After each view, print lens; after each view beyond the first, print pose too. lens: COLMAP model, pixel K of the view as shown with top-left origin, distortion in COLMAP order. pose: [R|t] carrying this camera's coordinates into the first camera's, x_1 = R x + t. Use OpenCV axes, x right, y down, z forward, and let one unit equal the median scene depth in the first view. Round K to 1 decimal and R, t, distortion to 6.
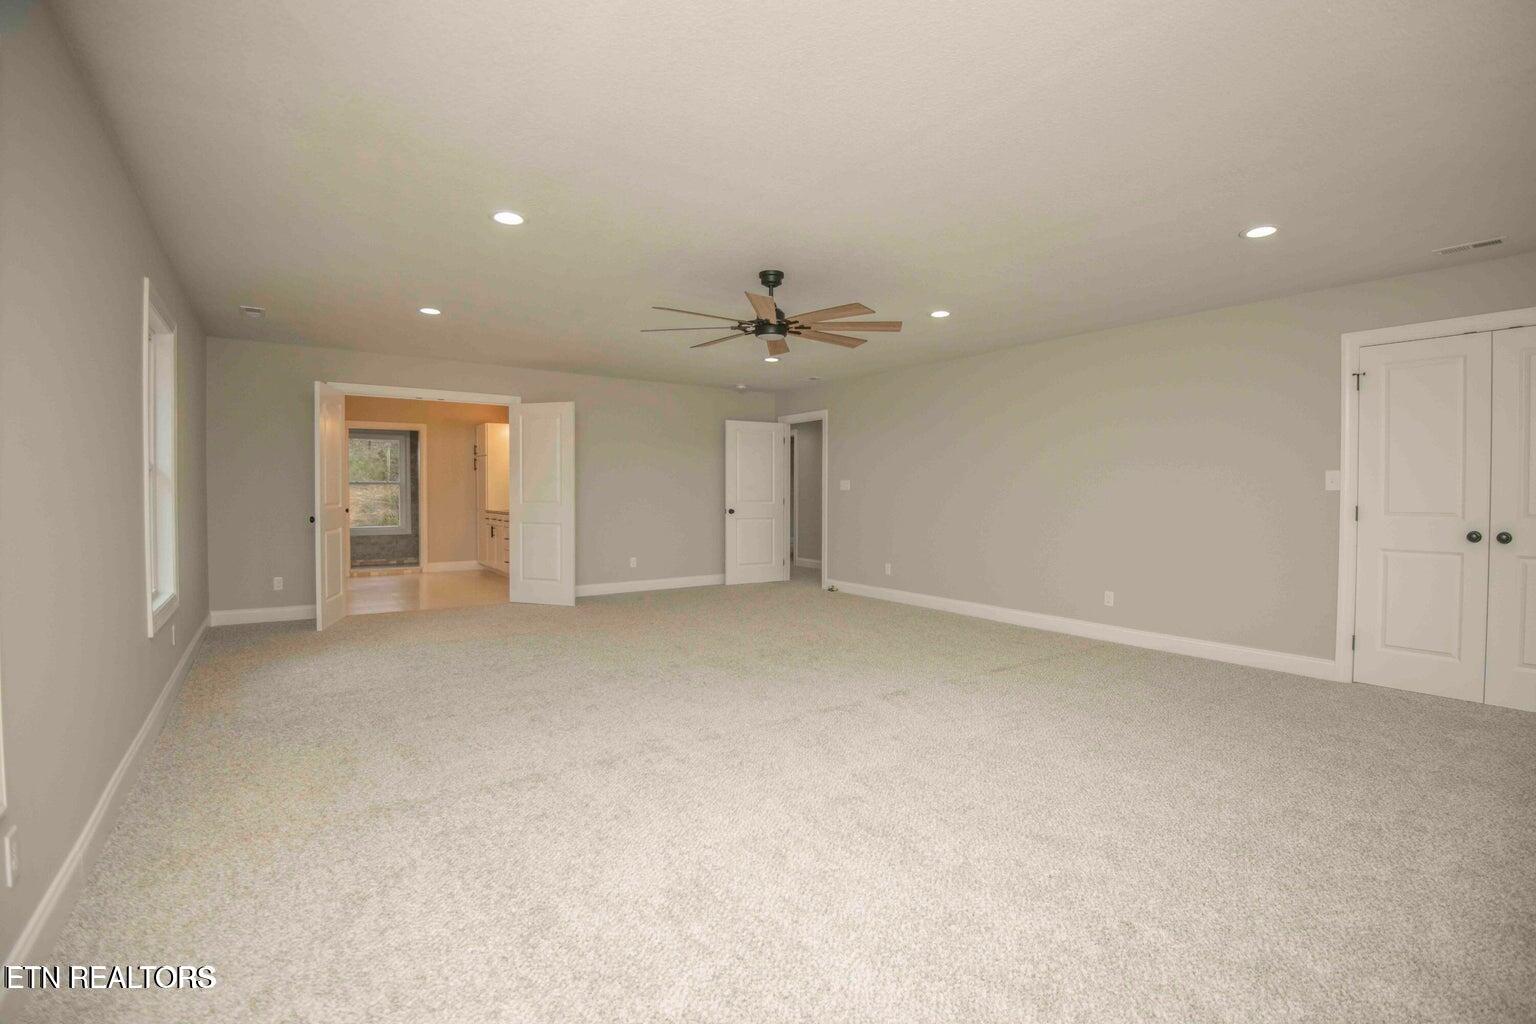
lens RADIAL K [[702.4, 0, 791.5], [0, 702.4, 499.4], [0, 0, 1]] dist [-0.018727, -0.010156]
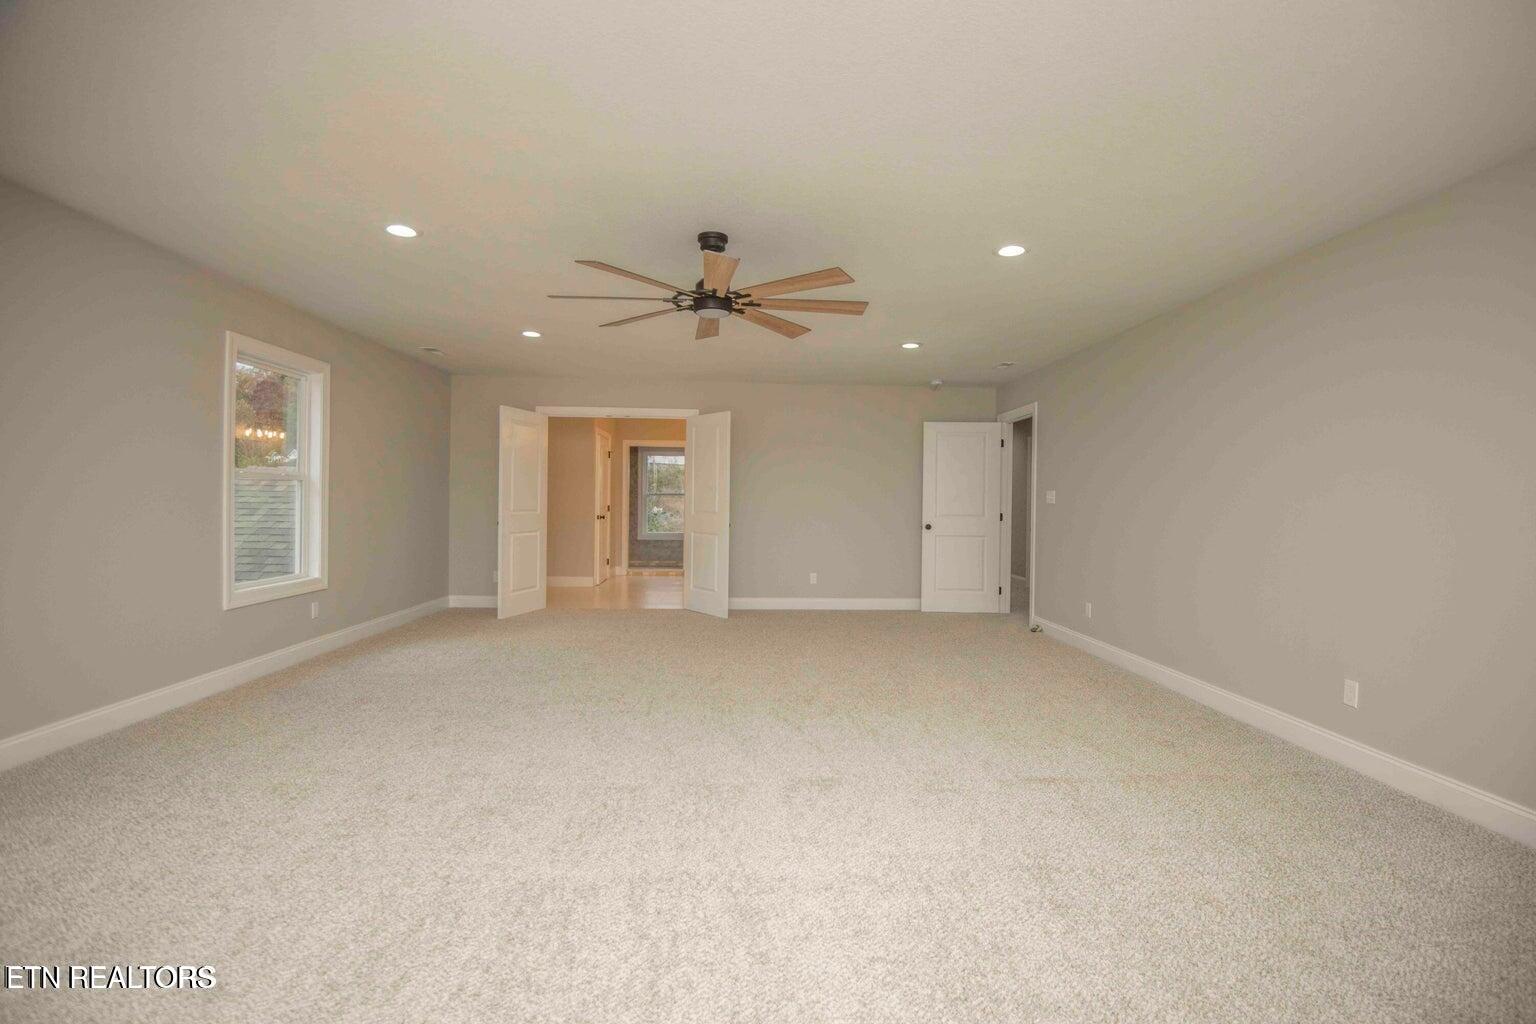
lens RADIAL K [[702.4, 0, 800.7], [0, 702.4, 507.6], [0, 0, 1]] dist [-0.018727, -0.010156]
pose [[0.838043, 0.011565, -0.545481, 0.266822], [-0.015653, 0.999873, -0.002850, -0.002090], [0.545379, 0.010927, 0.838118, 0.195321]]
